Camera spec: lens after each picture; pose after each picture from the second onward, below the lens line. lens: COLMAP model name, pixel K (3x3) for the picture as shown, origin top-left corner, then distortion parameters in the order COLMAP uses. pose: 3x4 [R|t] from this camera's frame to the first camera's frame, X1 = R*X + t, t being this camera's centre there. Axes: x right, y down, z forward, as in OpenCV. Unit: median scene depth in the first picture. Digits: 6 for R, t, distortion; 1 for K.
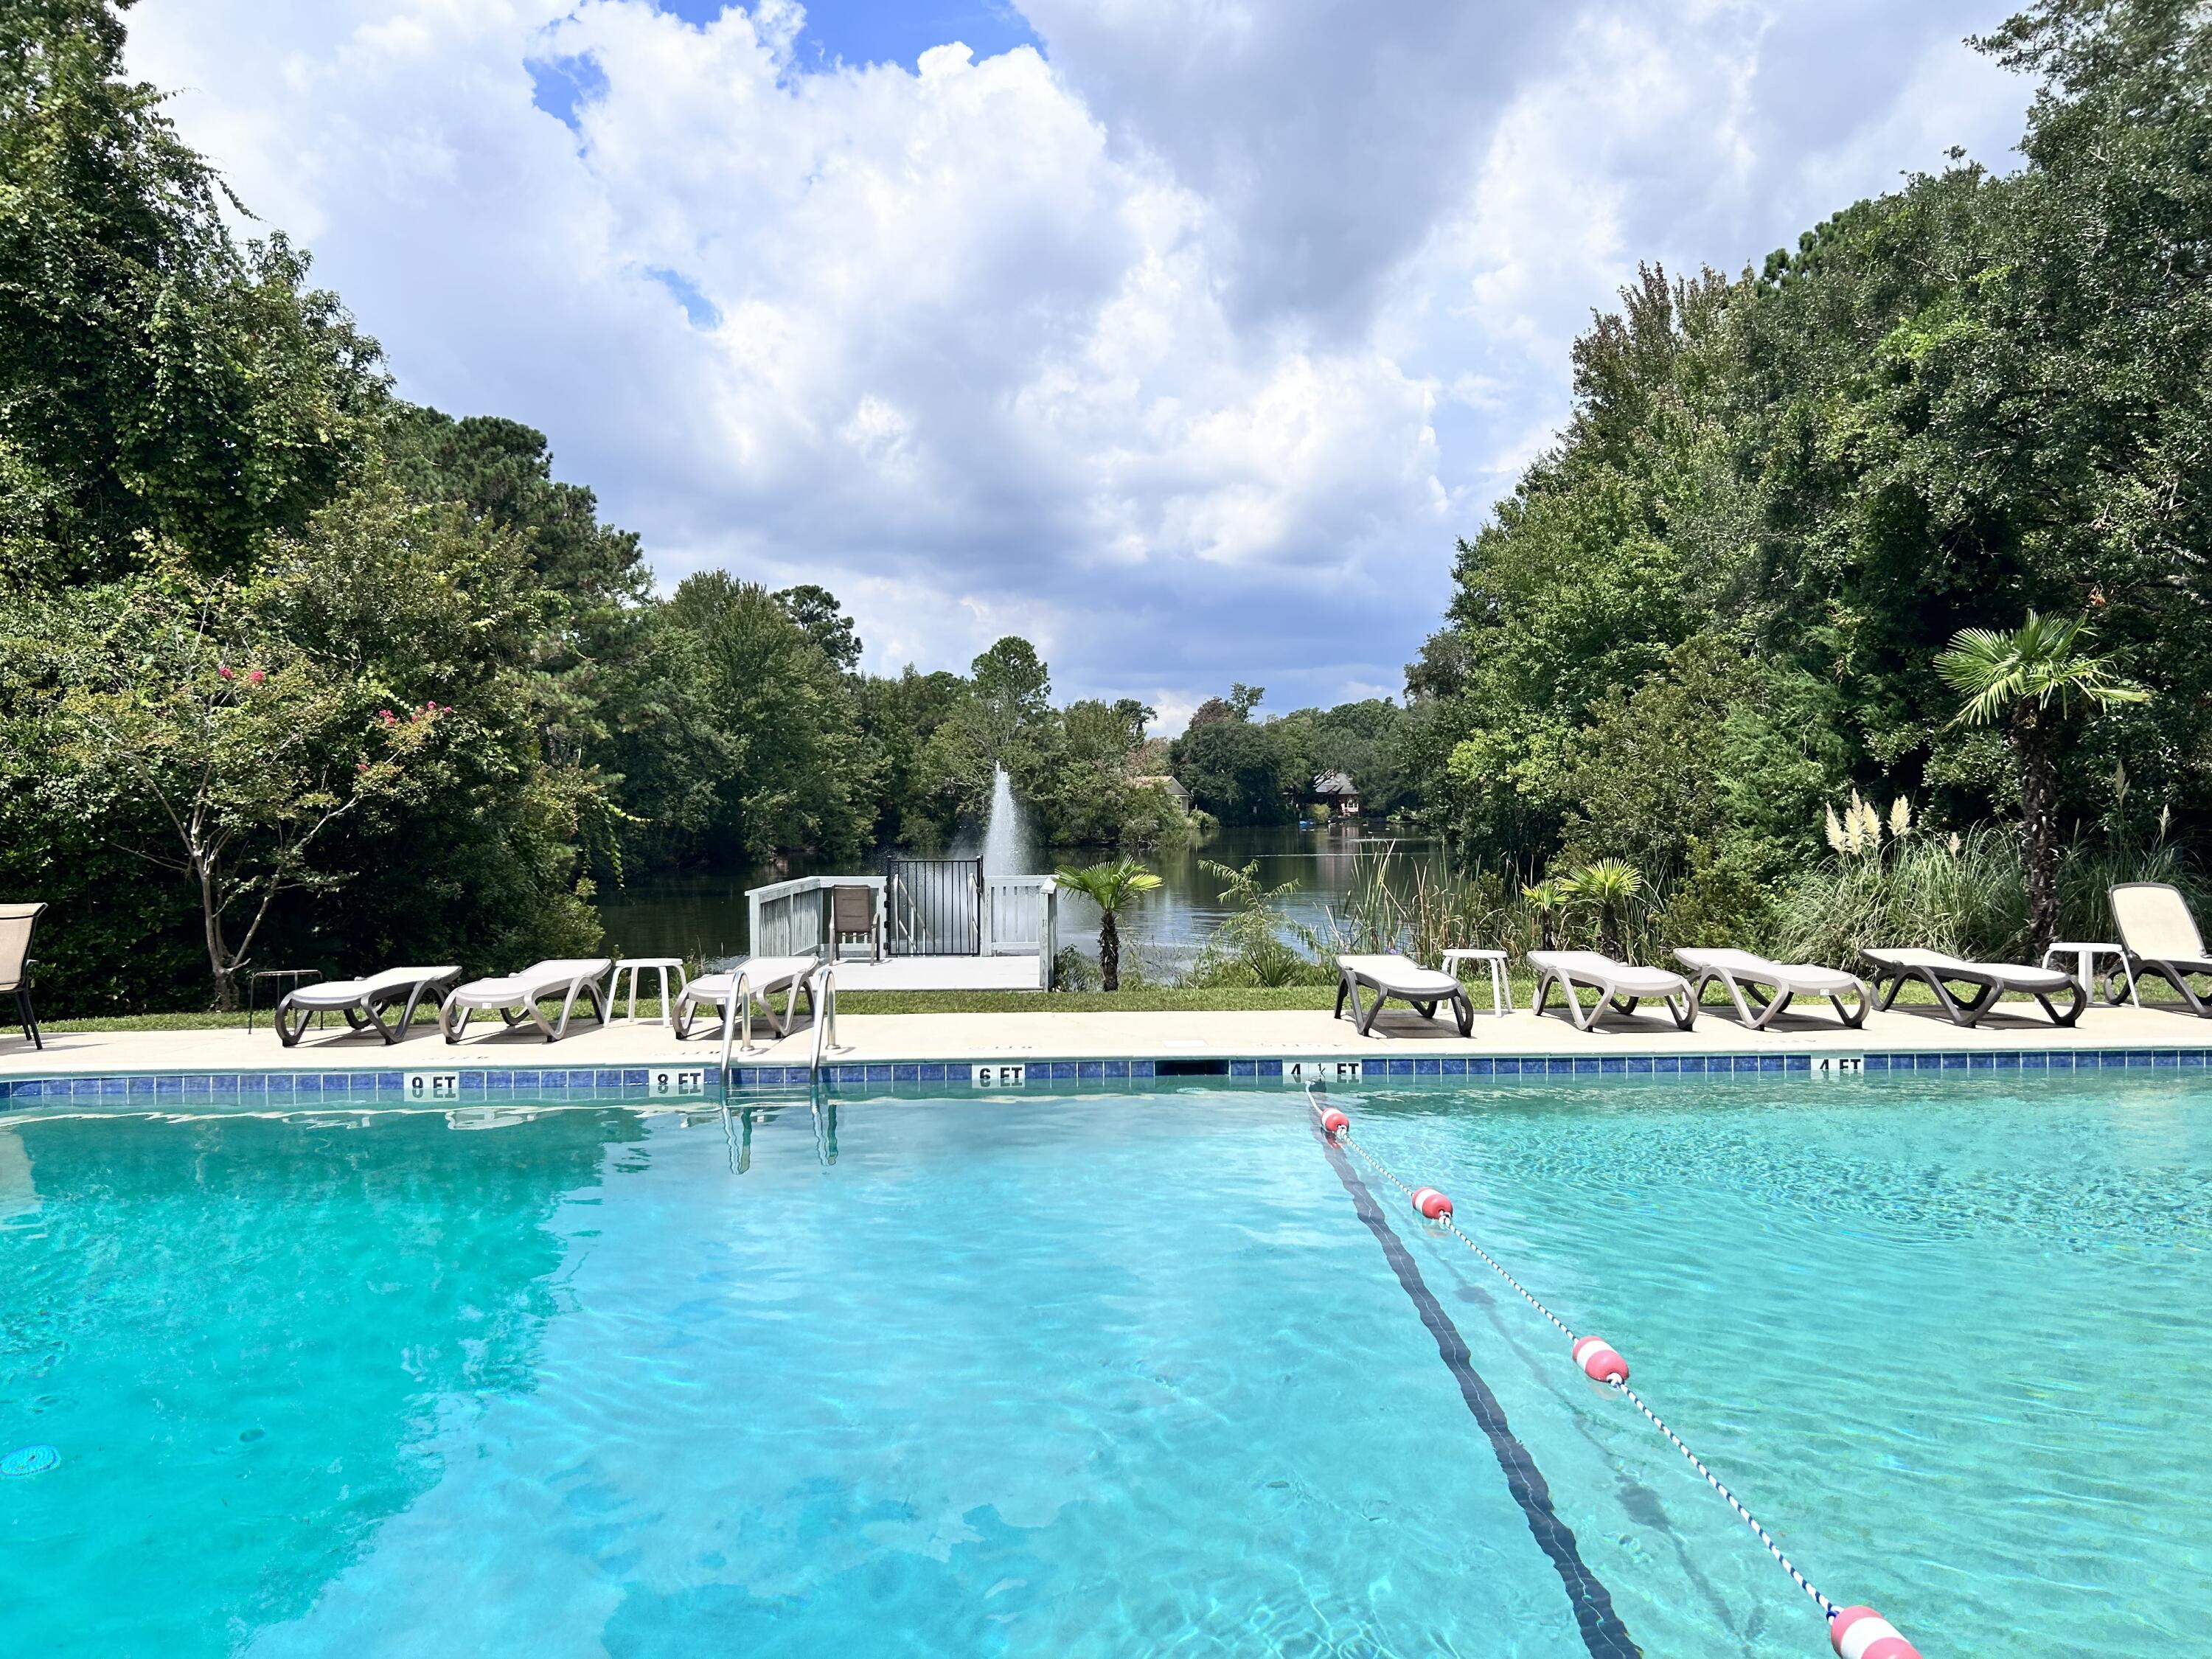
lens RADIAL K [[1663.2, 0, 1098.7], [0, 1663.2, 835.1], [0, 0, 1]] dist [0.055248, -0.001982]
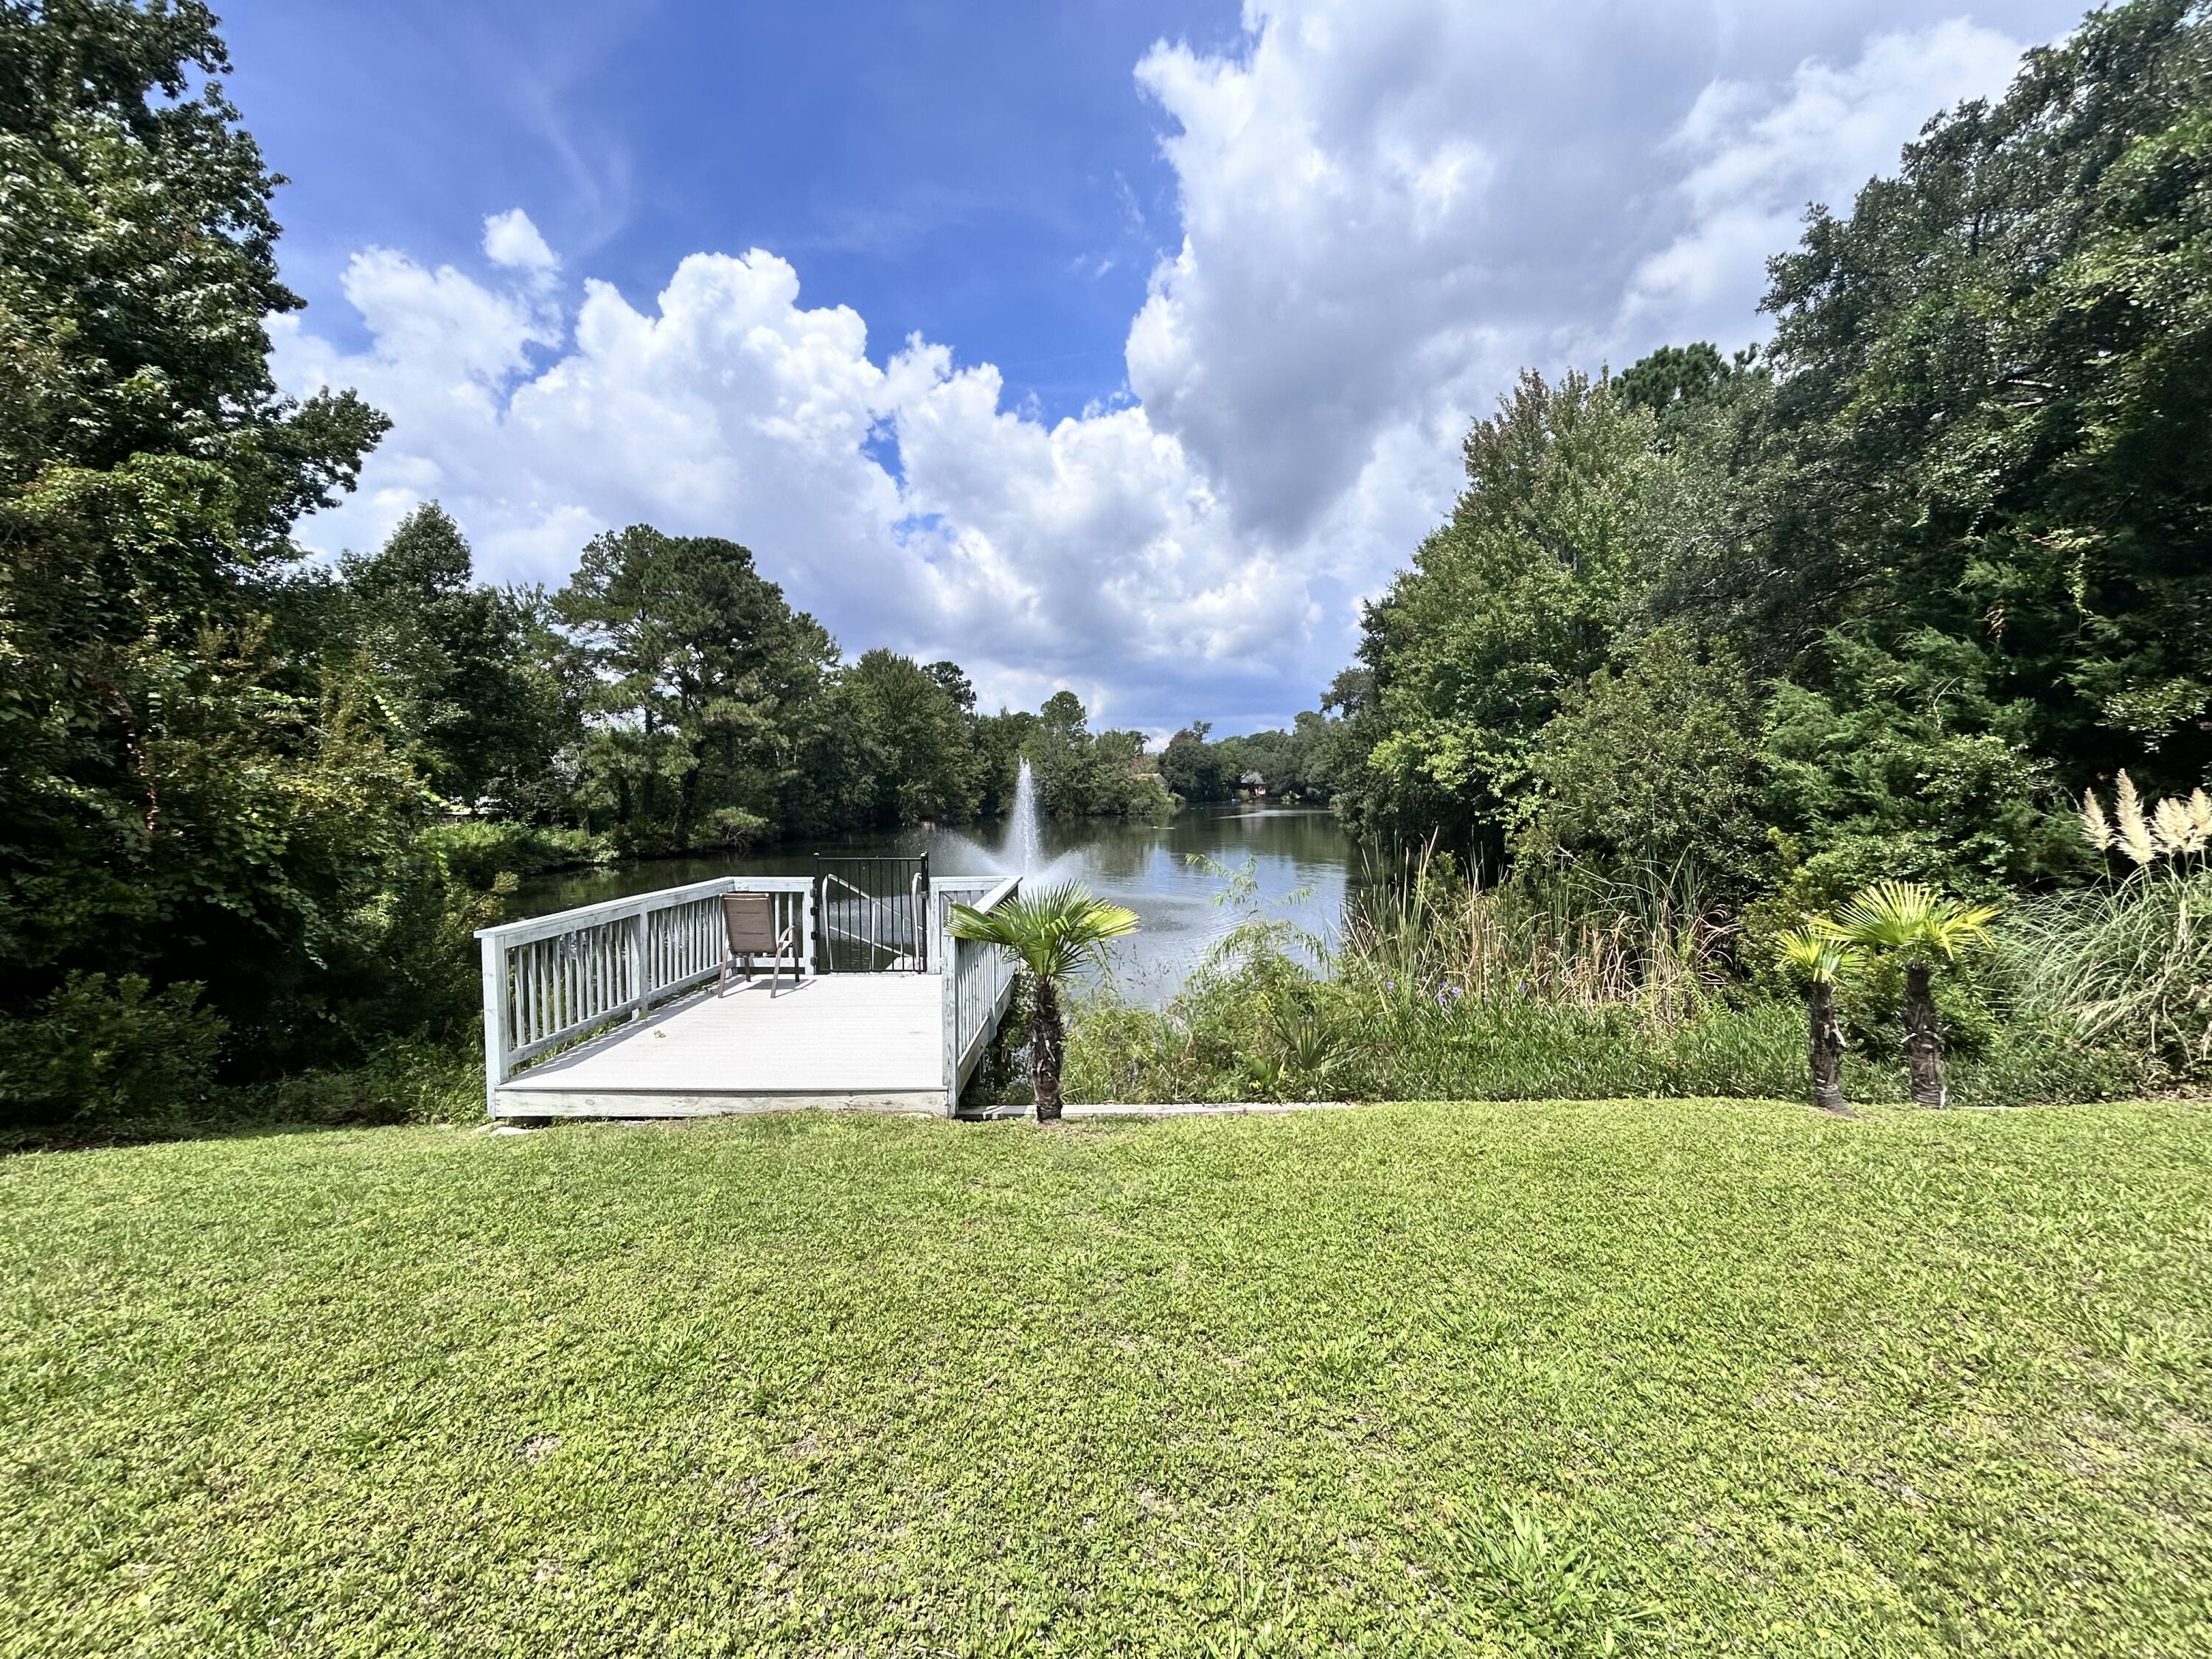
lens RADIAL K [[897.6, 0, 1104.7], [0, 897.6, 830.4], [0, 0, 1]] dist [-0.000029, 0.000450]
pose [[0.999861, -0.000597, -0.016646, 0.005378], [0.001042, 0.999643, 0.026691, -0.002307], [0.016624, -0.026705, 0.999505, 0.116592]]
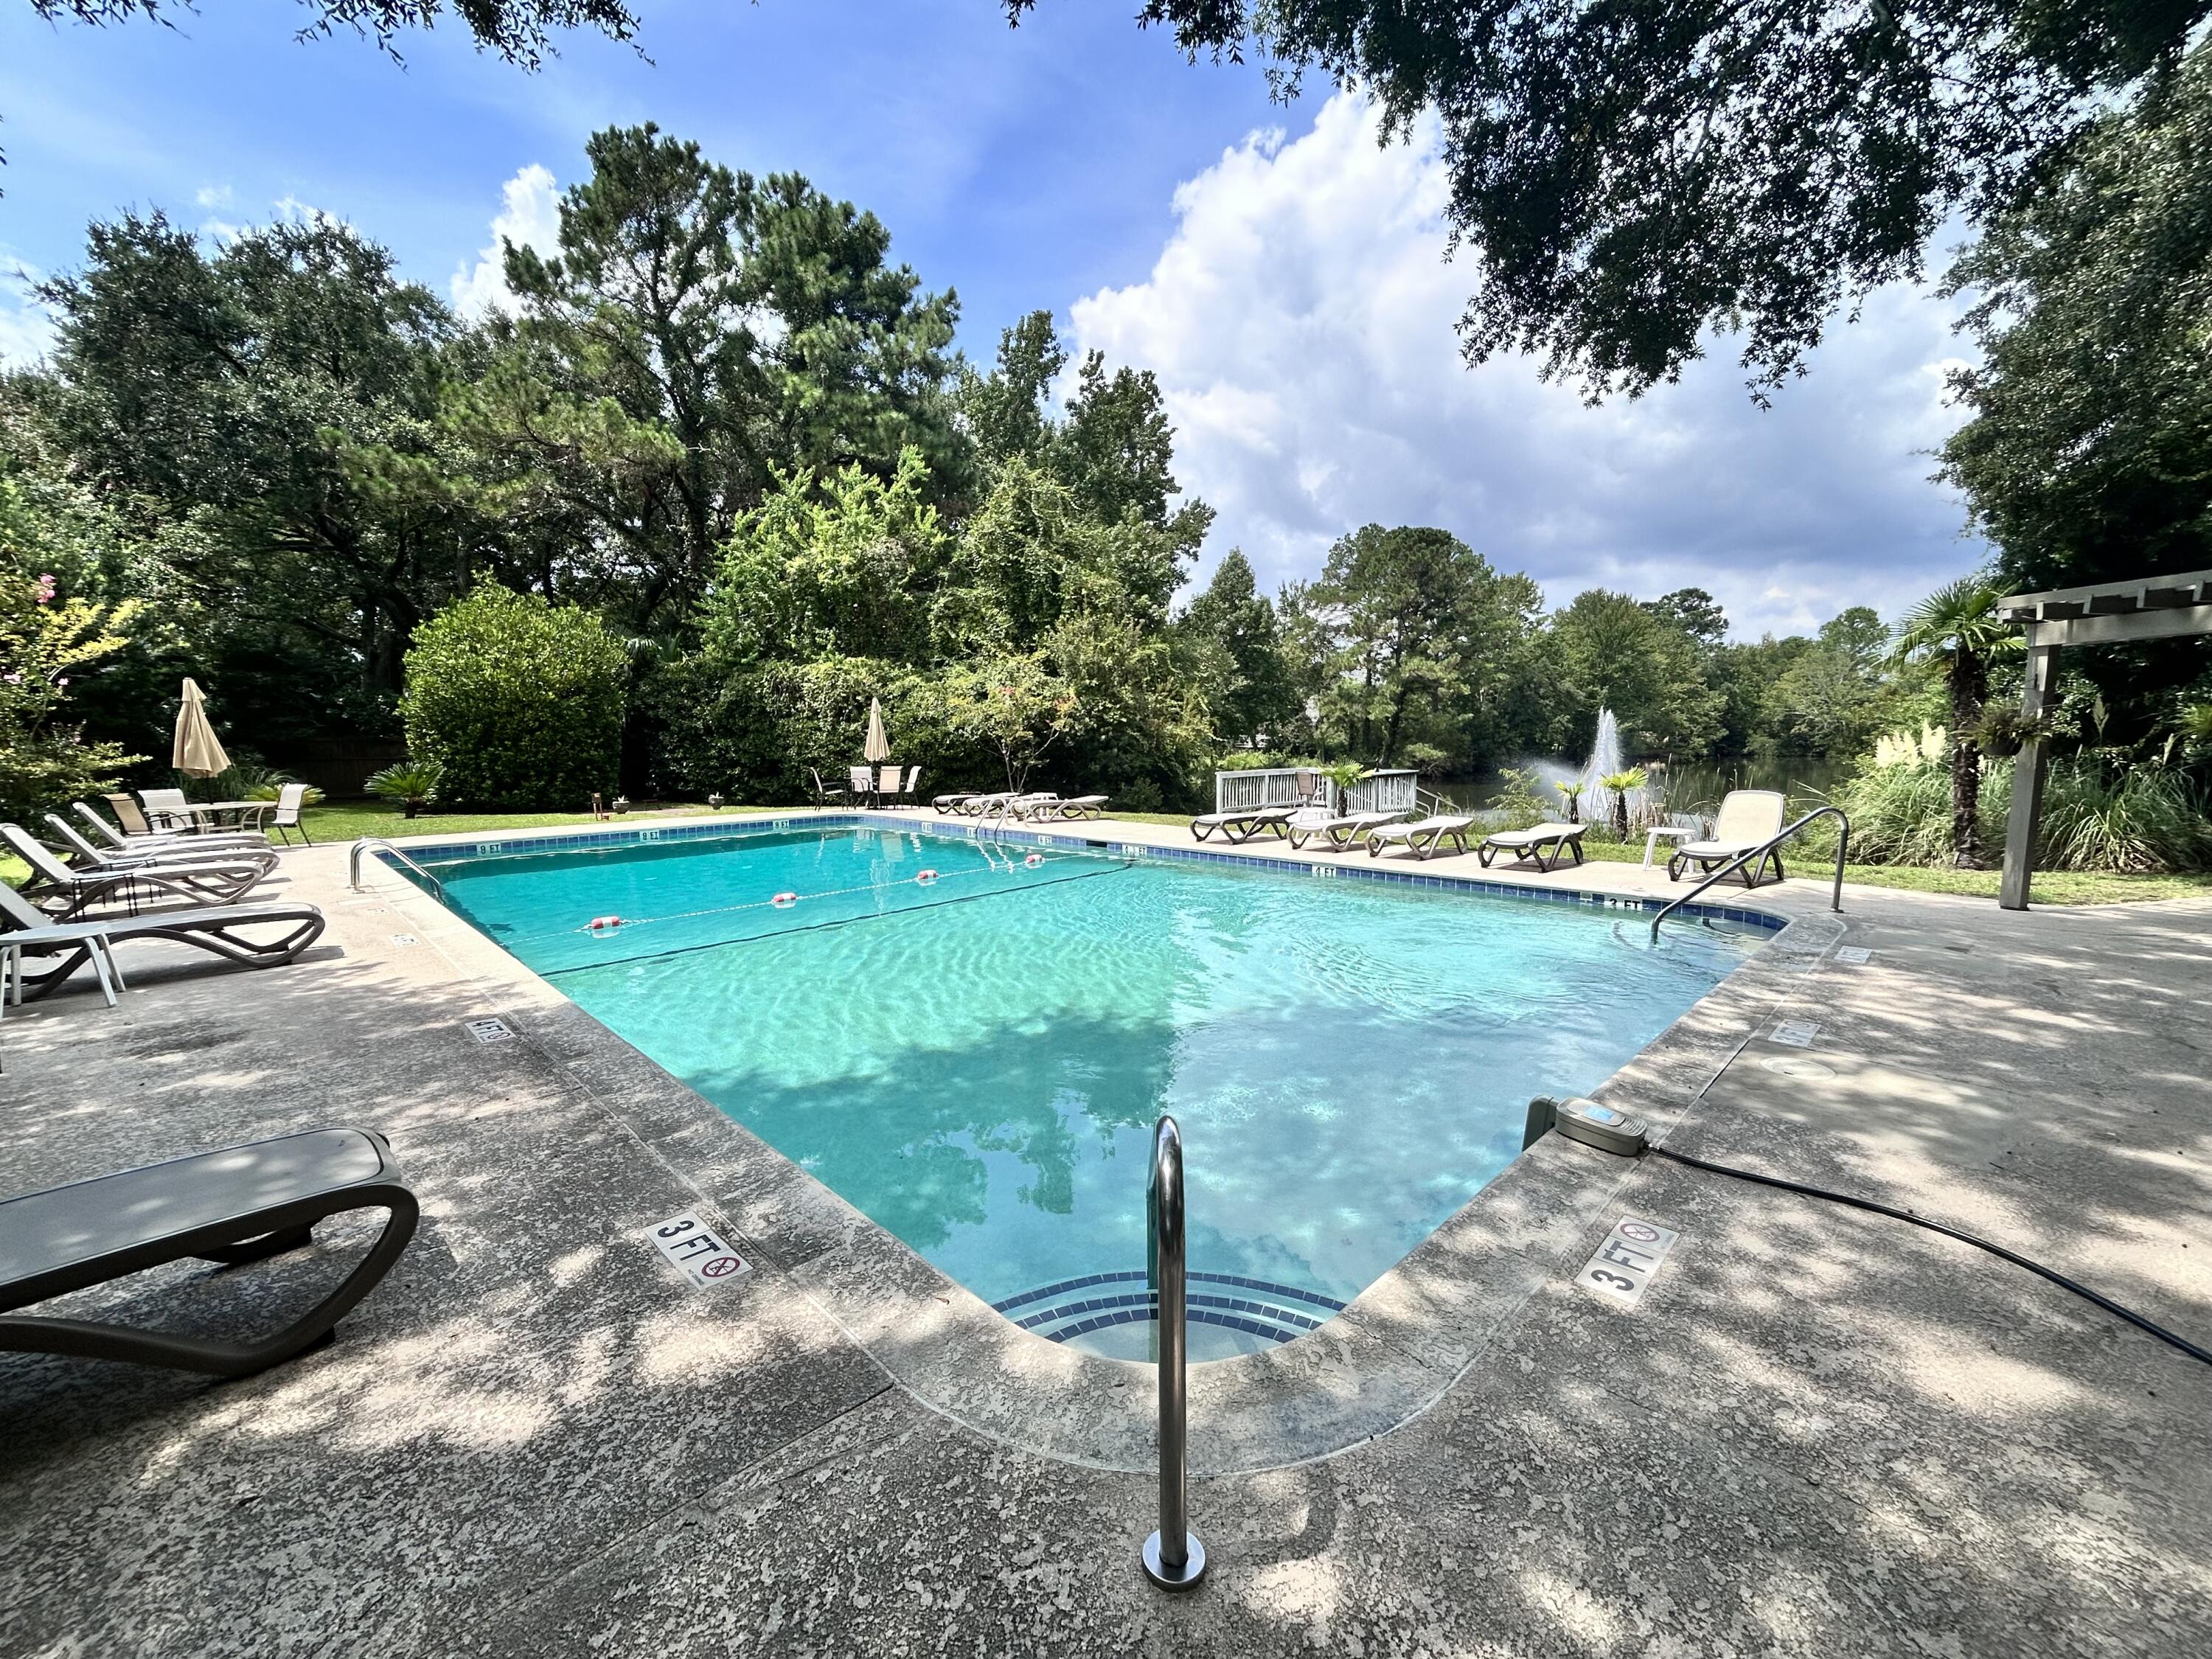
lens RADIAL K [[897.6, 0, 1103.6], [0, 897.6, 819.1], [0, 0, 1]] dist [-0.000029, 0.000450]
pose [[0.688471, 0.064963, -0.722349, 0.097729], [-0.005967, 0.996454, 0.083927, -0.000766], [0.725239, -0.053472, 0.686417, 0.010424]]
